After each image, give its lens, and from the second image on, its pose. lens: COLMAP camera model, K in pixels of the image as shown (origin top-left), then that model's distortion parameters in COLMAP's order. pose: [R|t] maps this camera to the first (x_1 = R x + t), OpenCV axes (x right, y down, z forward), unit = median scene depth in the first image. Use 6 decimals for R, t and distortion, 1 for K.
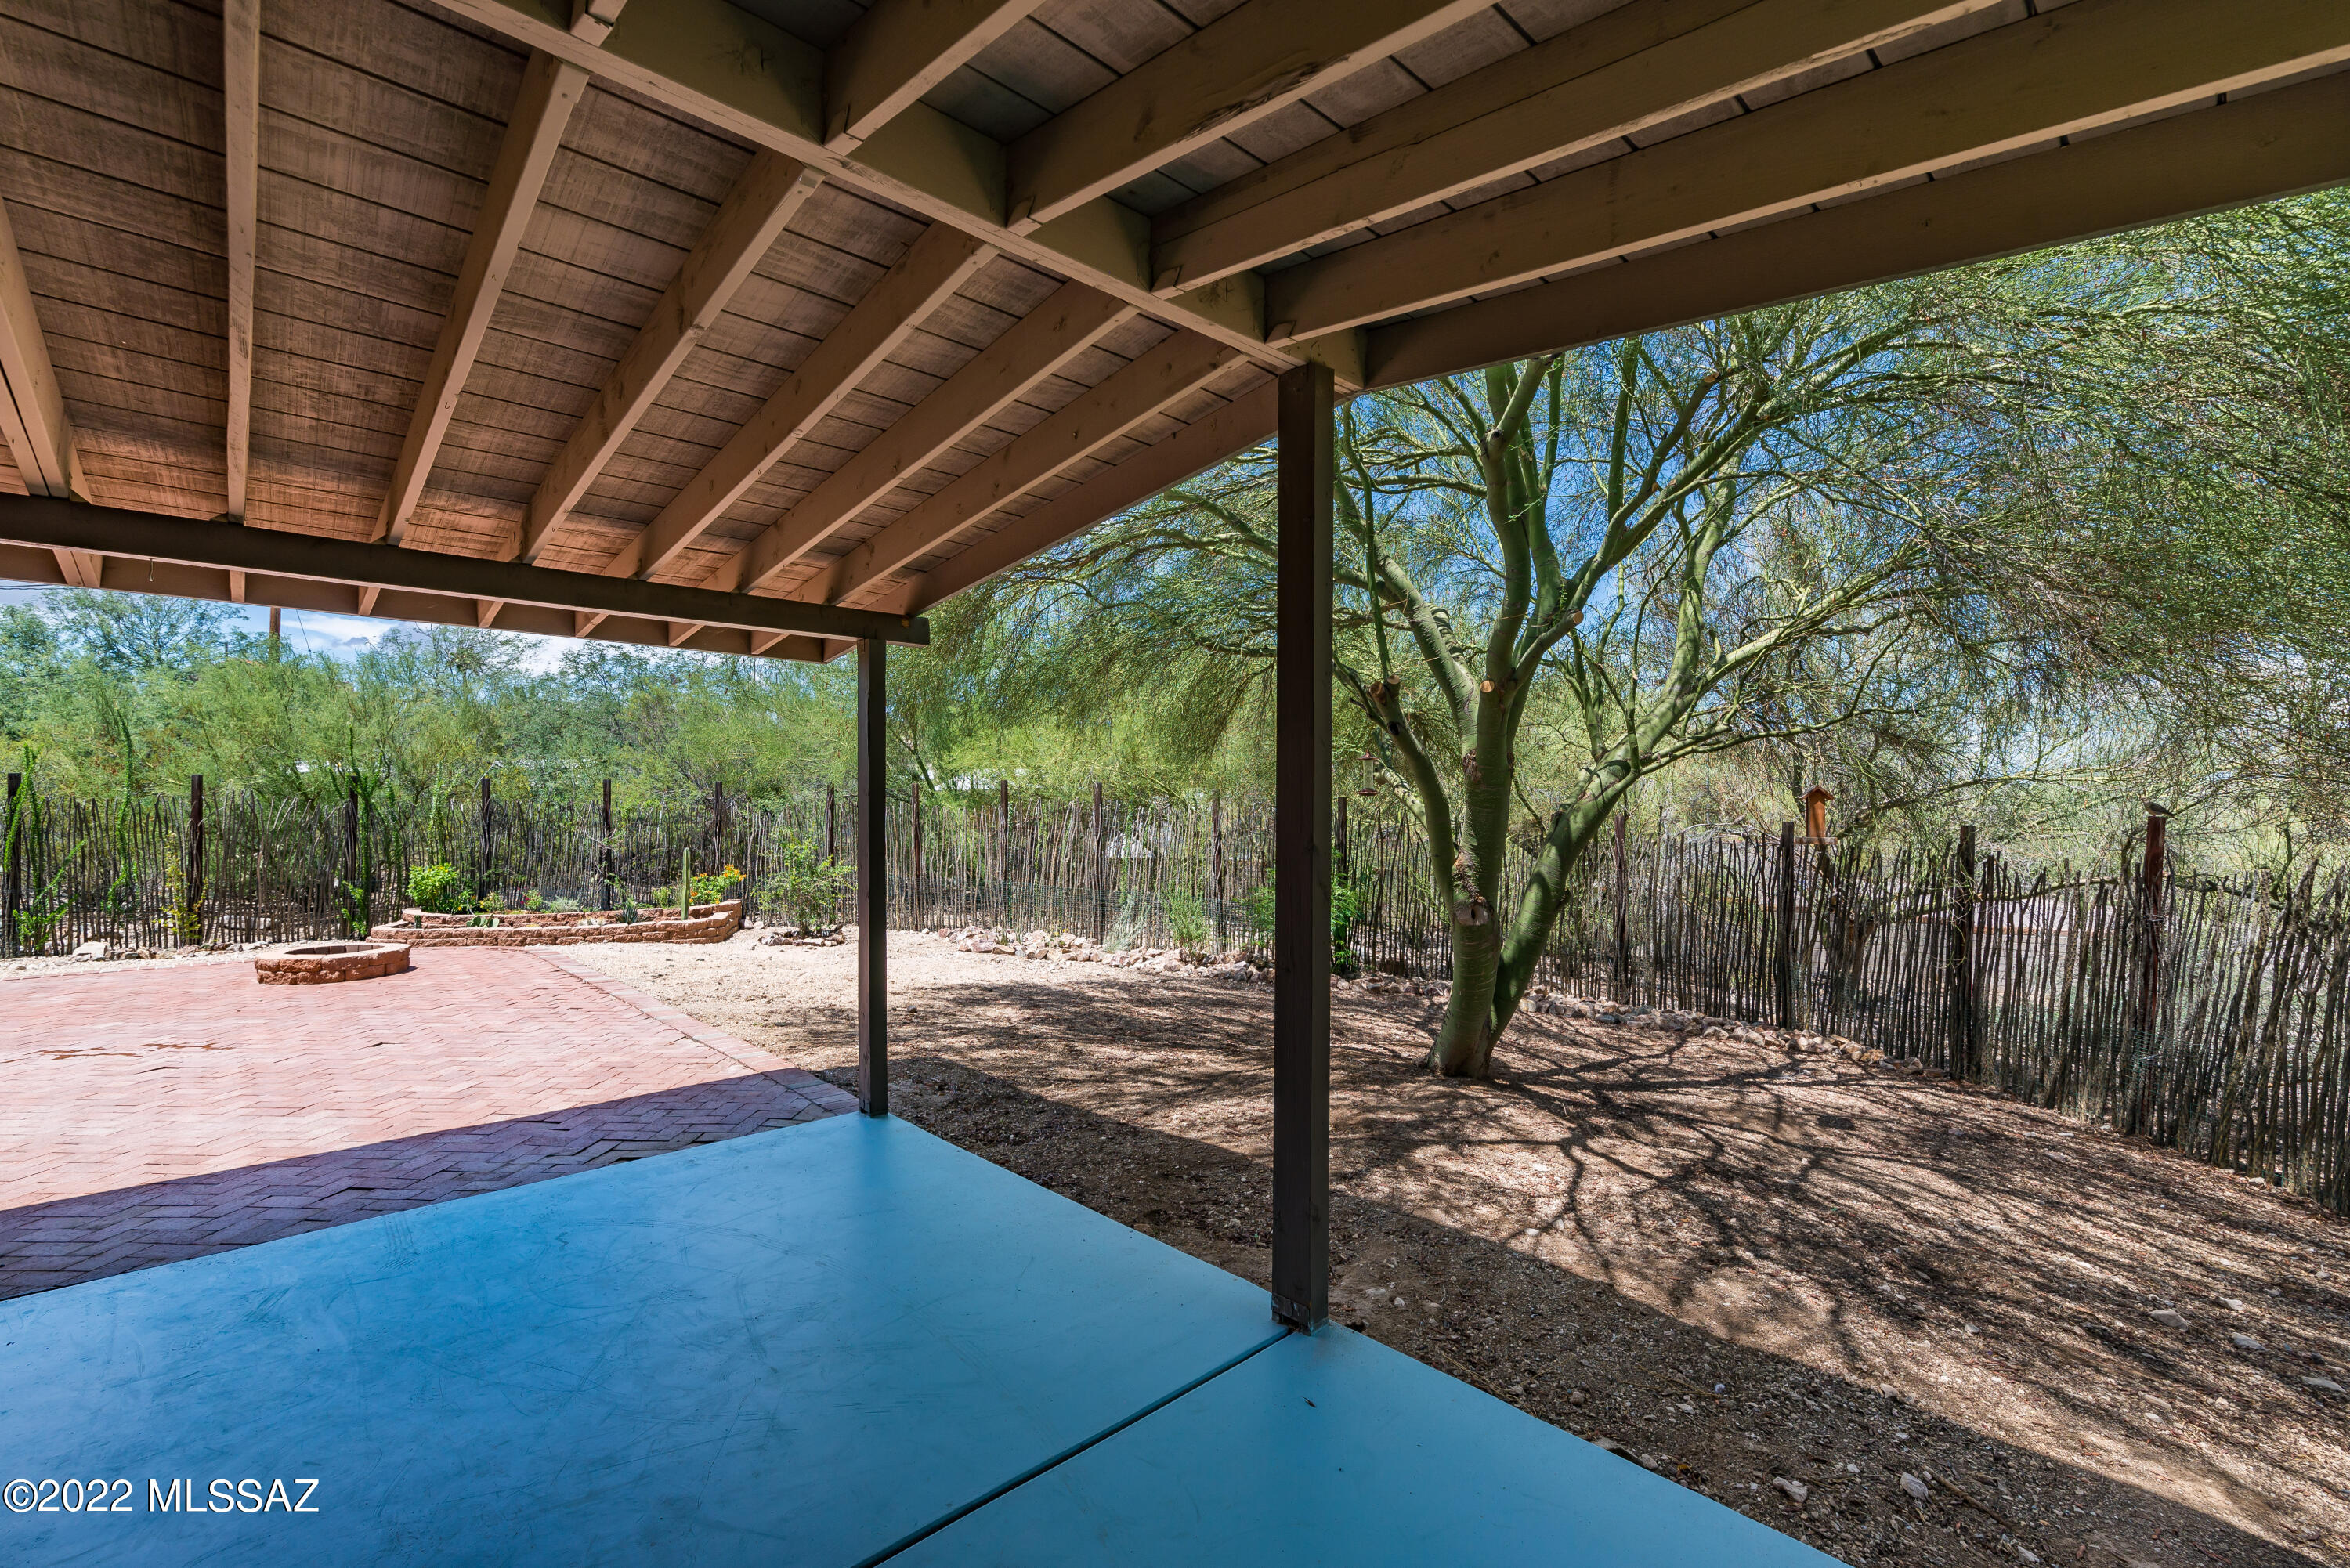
lens RADIAL K [[1018.6, 0, 1177.9], [0, 1018.6, 791.8], [0, 0, 1]] dist [0.002908, 0.000188]
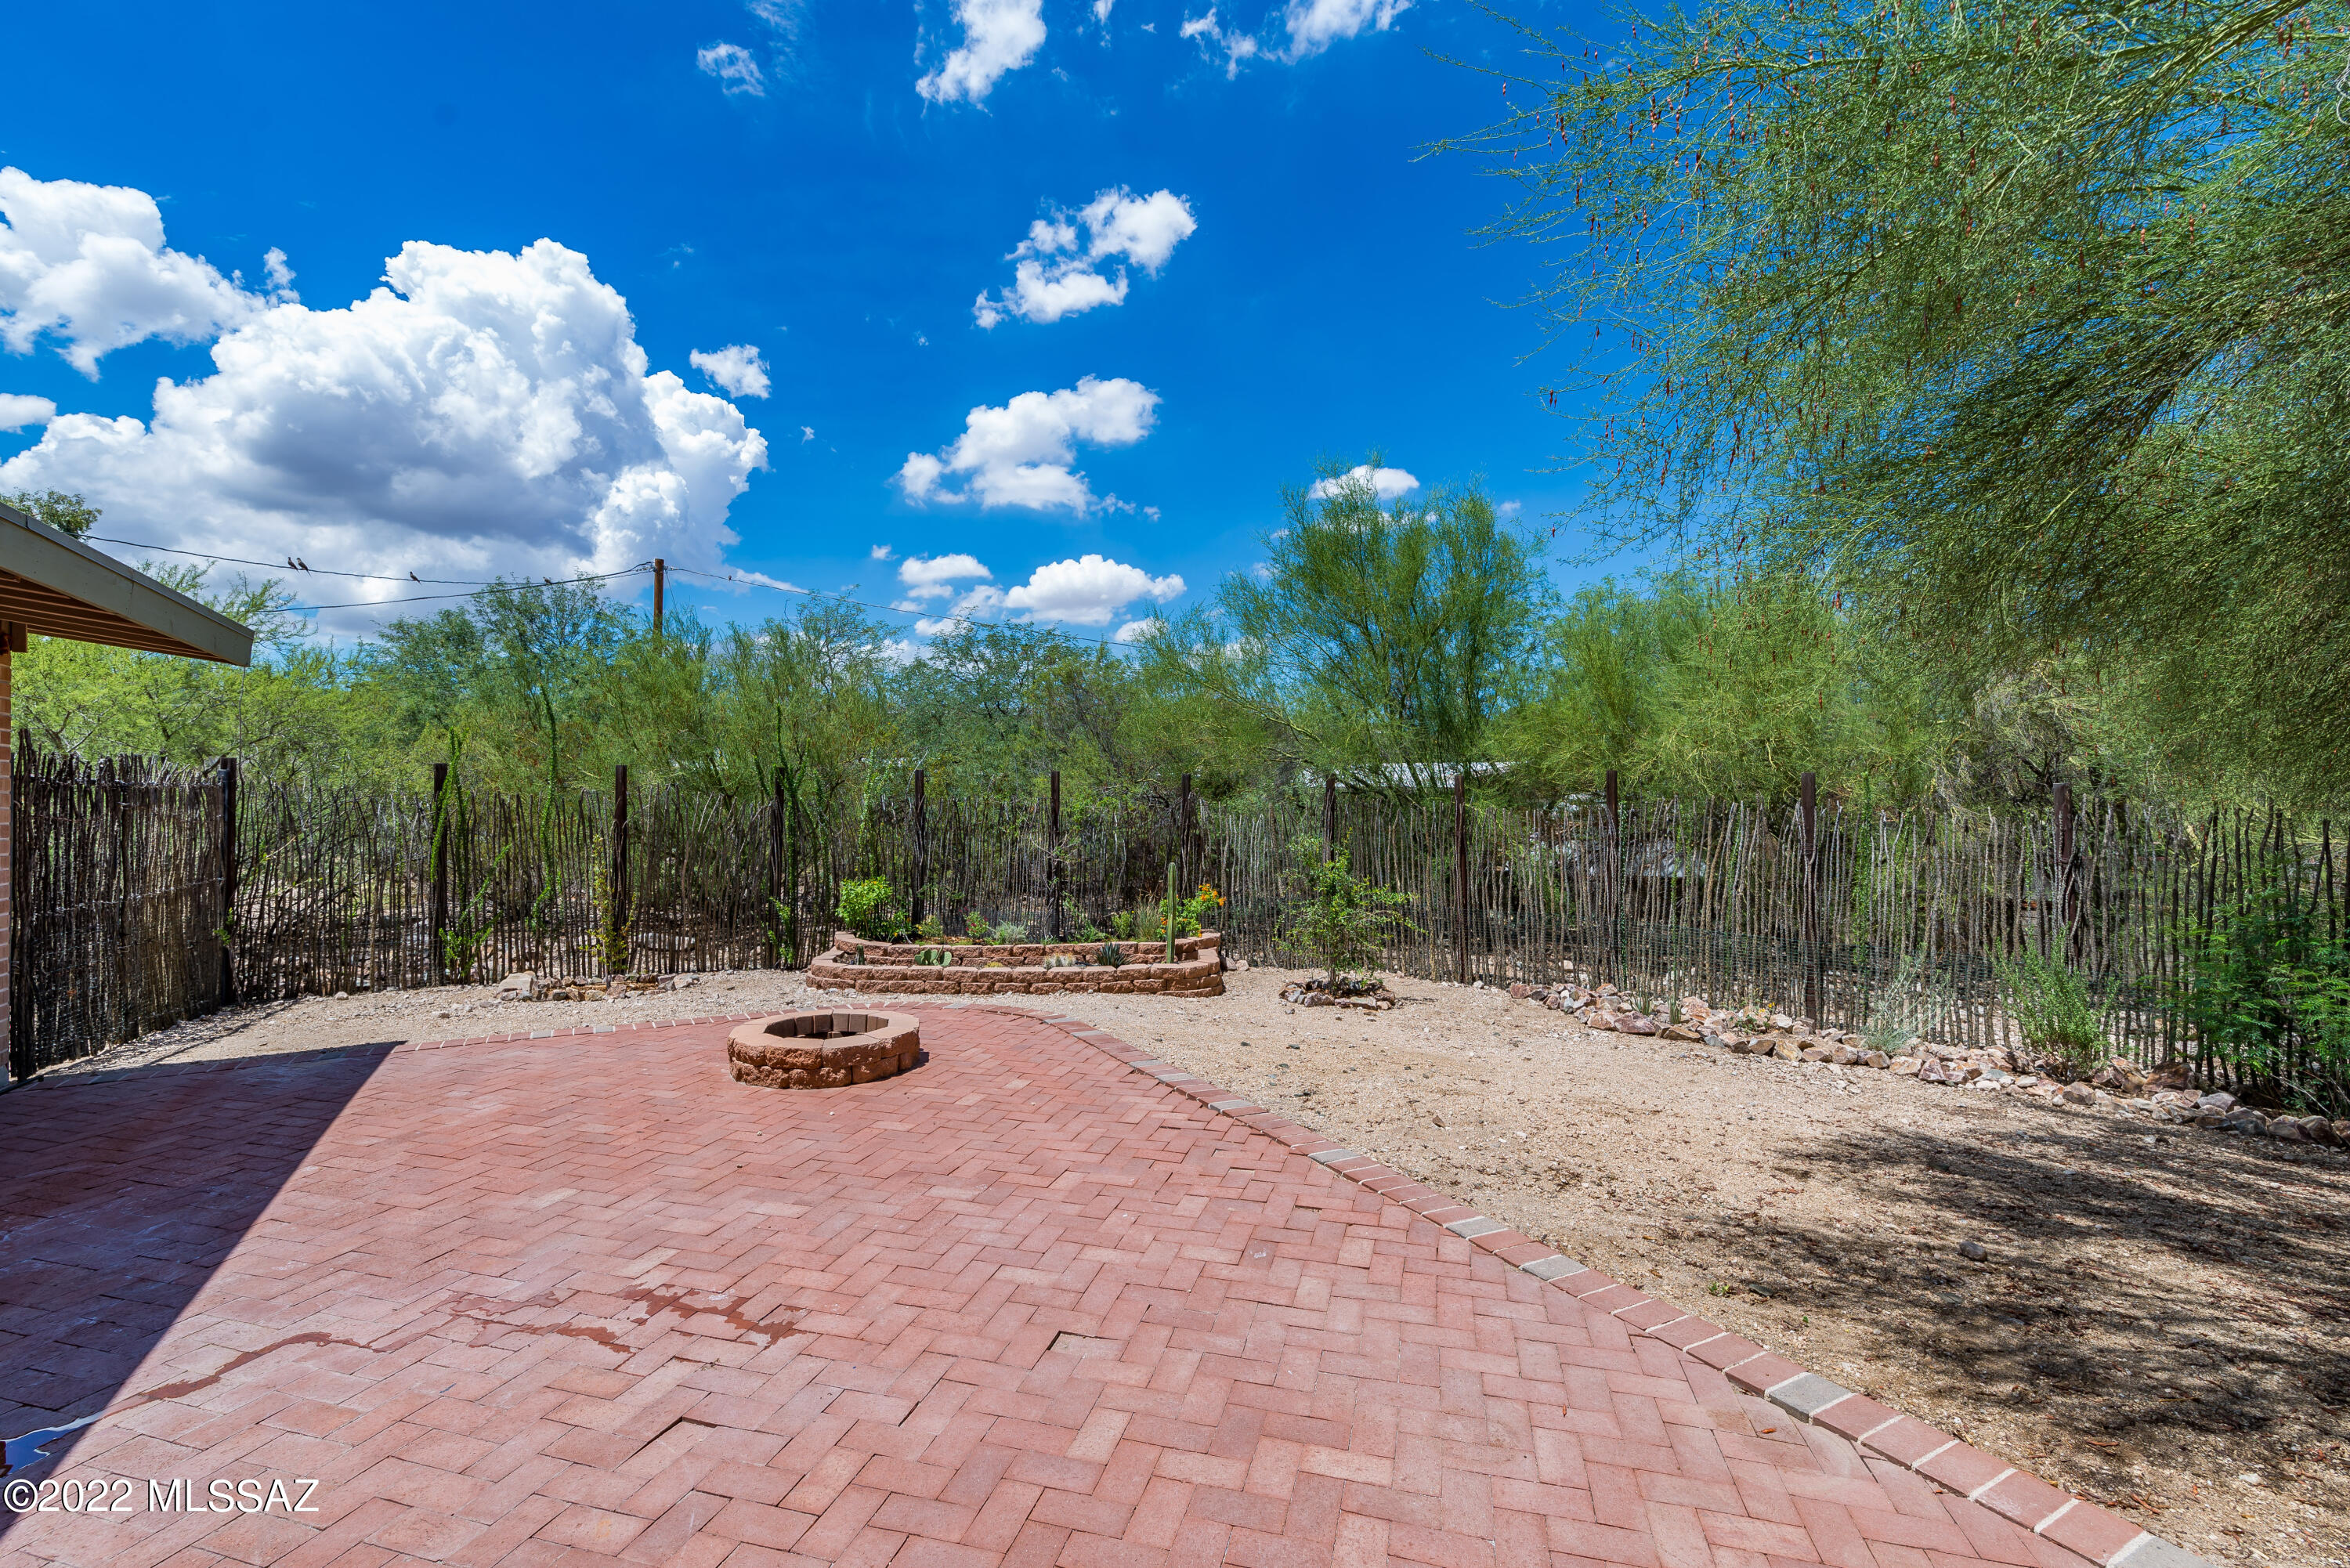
lens RADIAL K [[1018.6, 0, 1177.9], [0, 1018.6, 791.8], [0, 0, 1]] dist [0.002908, 0.000188]
pose [[0.972896, 0.002193, -0.231234, -0.328572], [-0.001954, 0.999997, 0.001261, 0.002568], [0.231236, -0.000775, 0.972897, 0.300455]]
